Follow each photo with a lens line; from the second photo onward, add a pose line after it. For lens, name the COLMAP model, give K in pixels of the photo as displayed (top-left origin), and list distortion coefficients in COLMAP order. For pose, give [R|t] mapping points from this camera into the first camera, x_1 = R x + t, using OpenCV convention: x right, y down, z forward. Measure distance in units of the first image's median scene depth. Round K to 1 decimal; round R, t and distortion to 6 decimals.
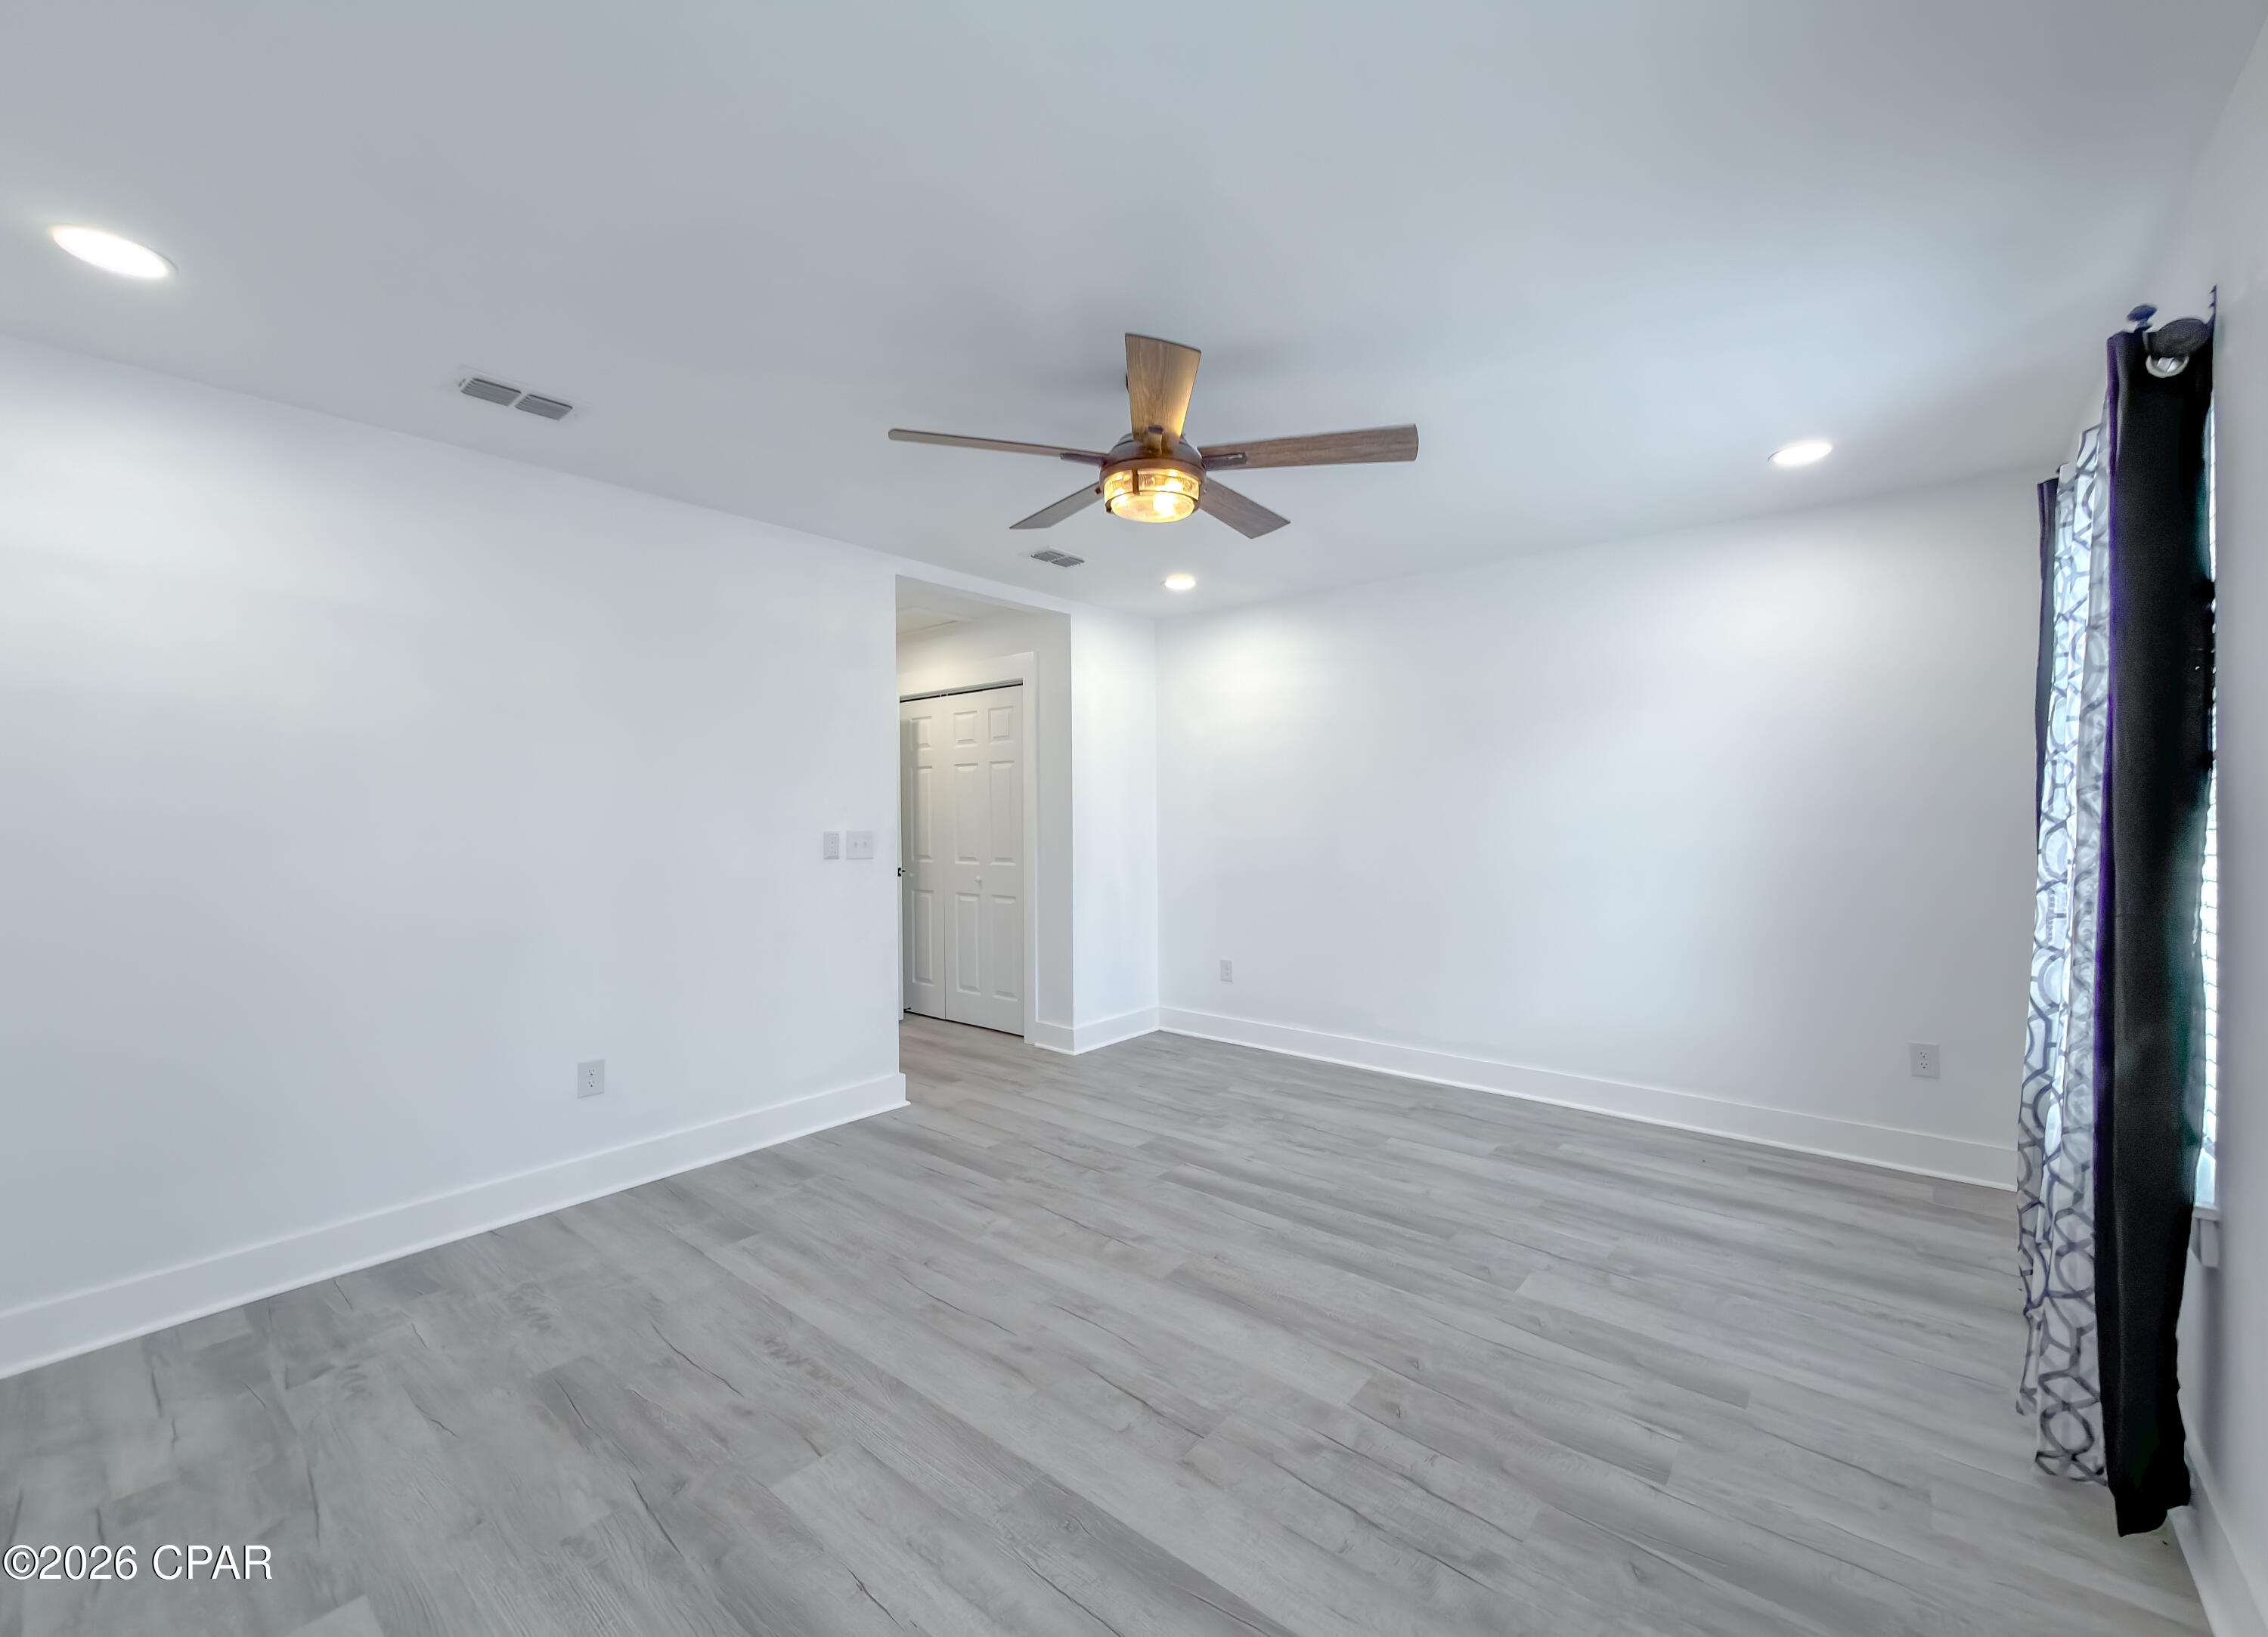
lens RADIAL K [[907.5, 0, 1147.4], [0, 907.5, 826.1], [0, 0, 1]] dist [-0.000075, -0.000076]
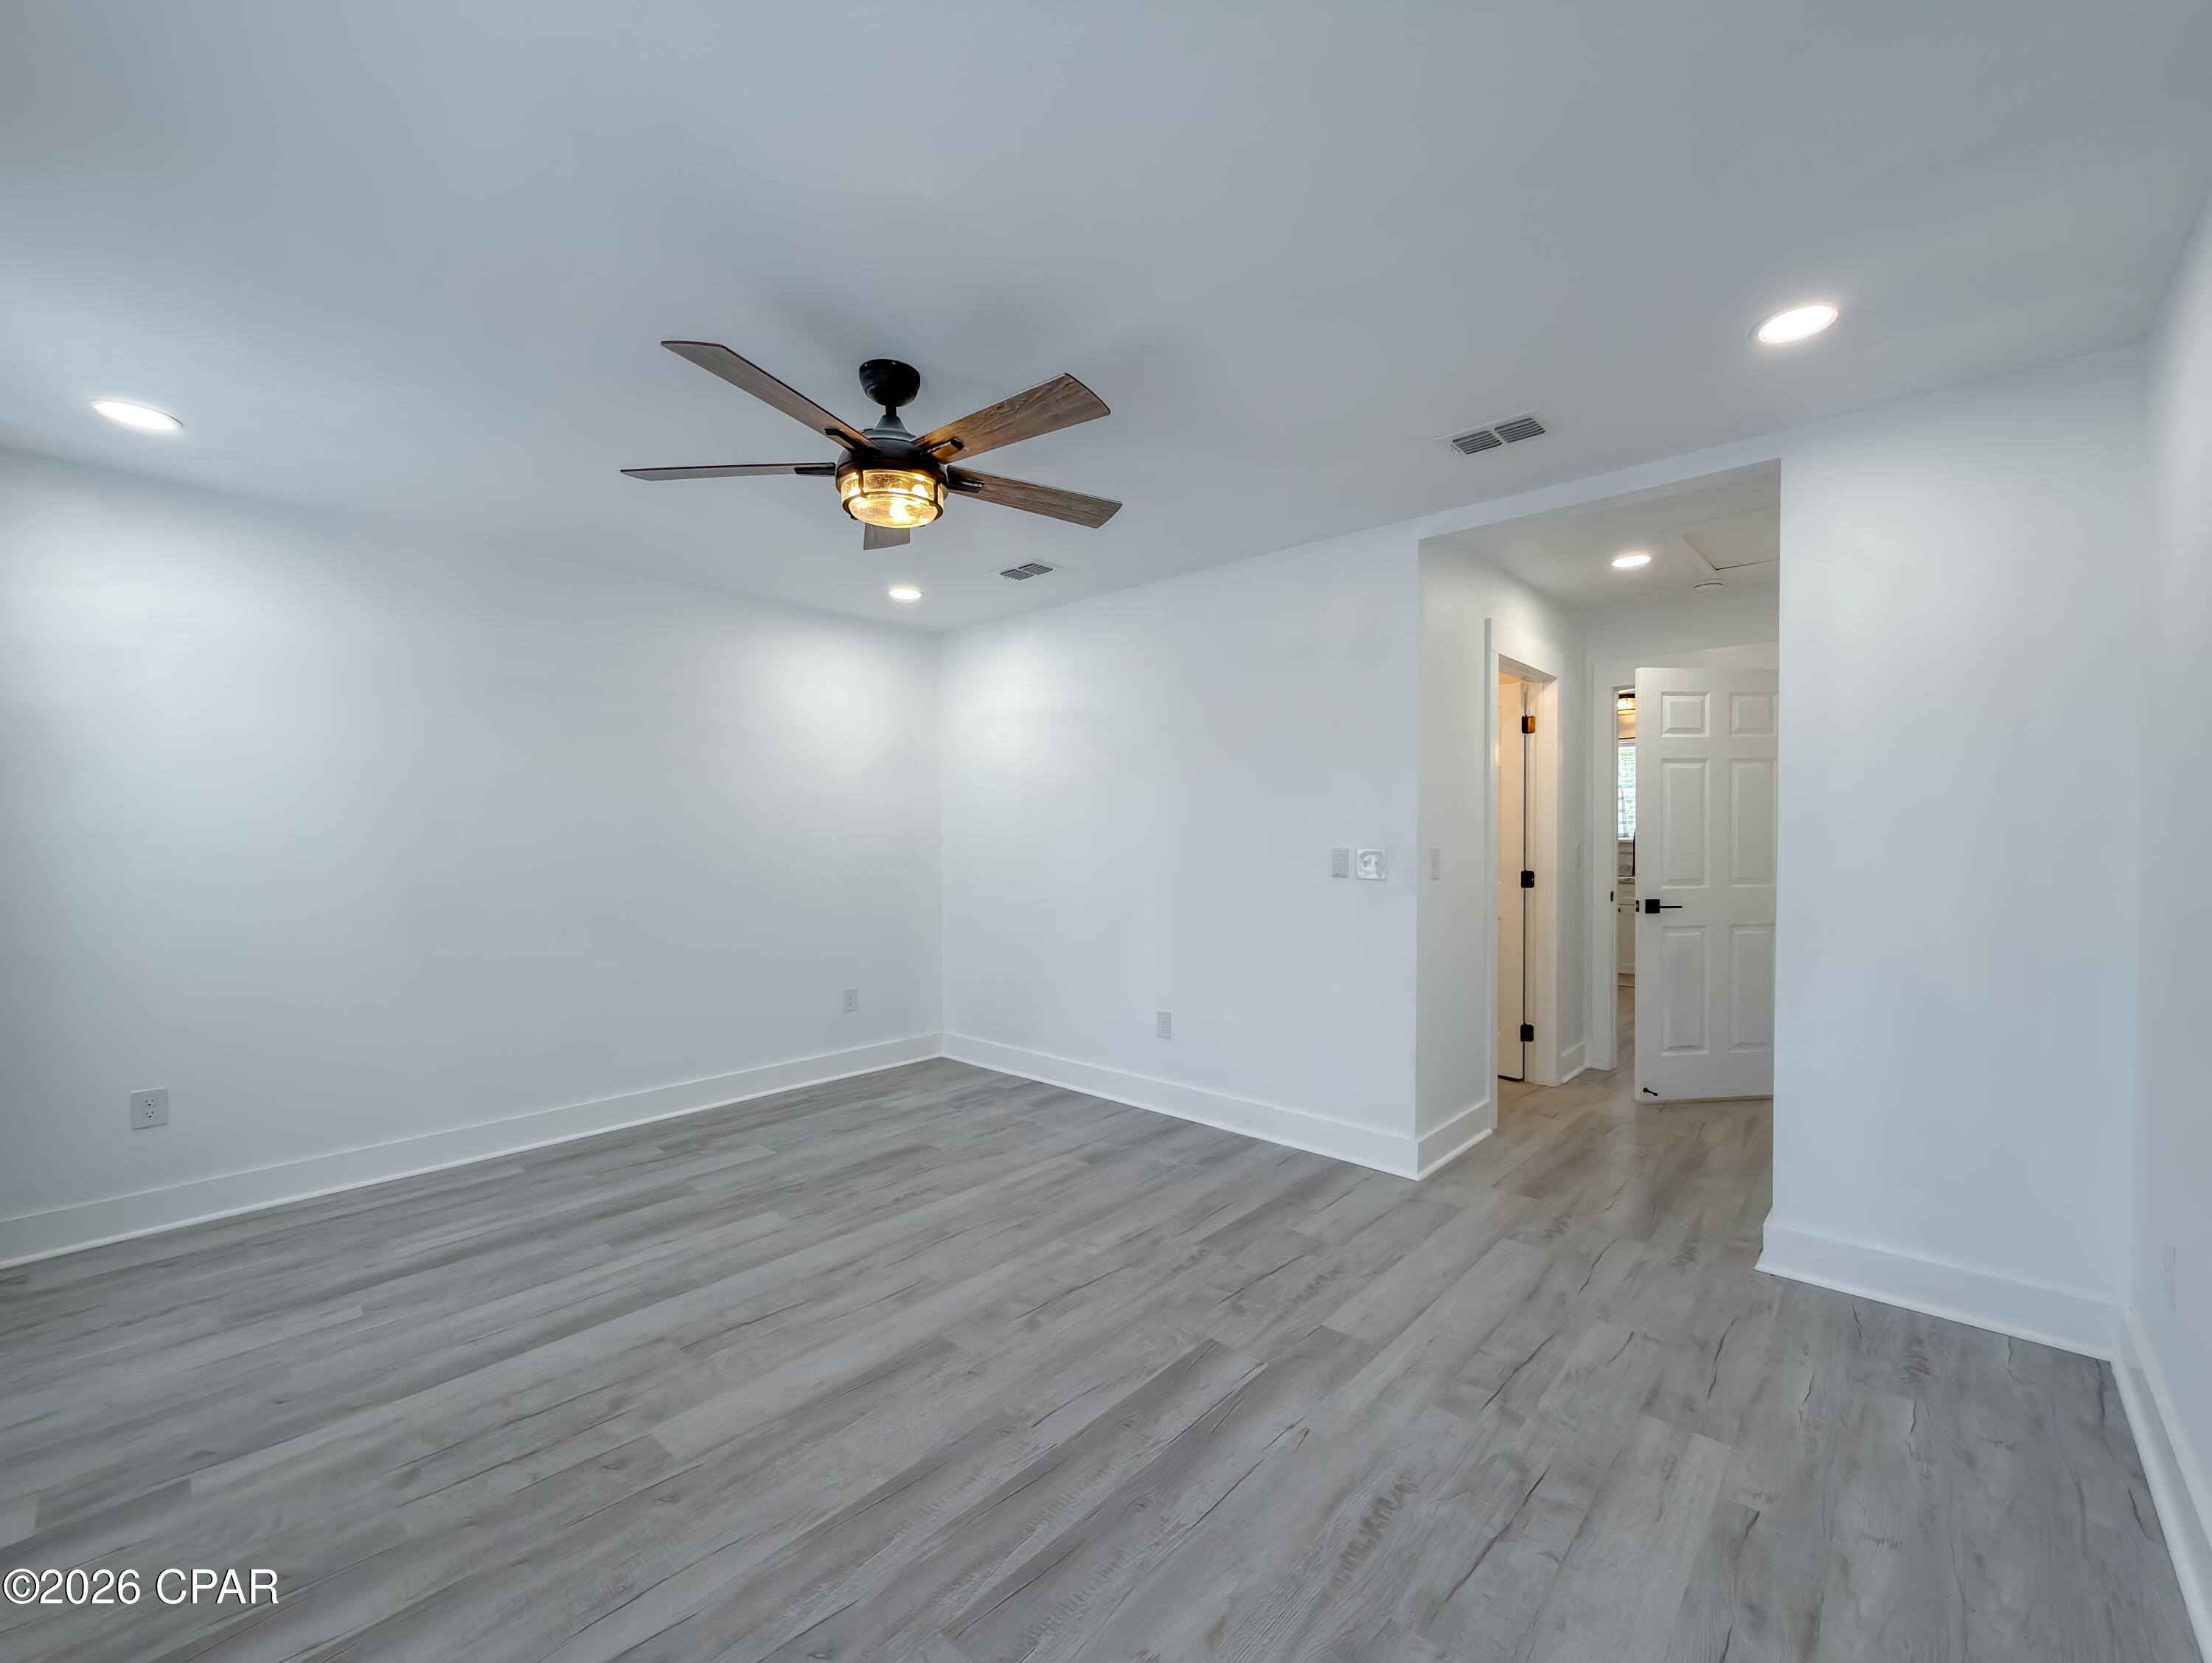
lens RADIAL K [[906.8, 0, 1148.2], [0, 906.8, 847.4], [0, 0, 1]] dist [0.000003, -0.000096]
pose [[-0.023380, 0.022910, -0.999464, 0.904983], [-0.010301, 0.999679, 0.023156, -0.033616], [0.999674, 0.010837, -0.023136, 1.182228]]
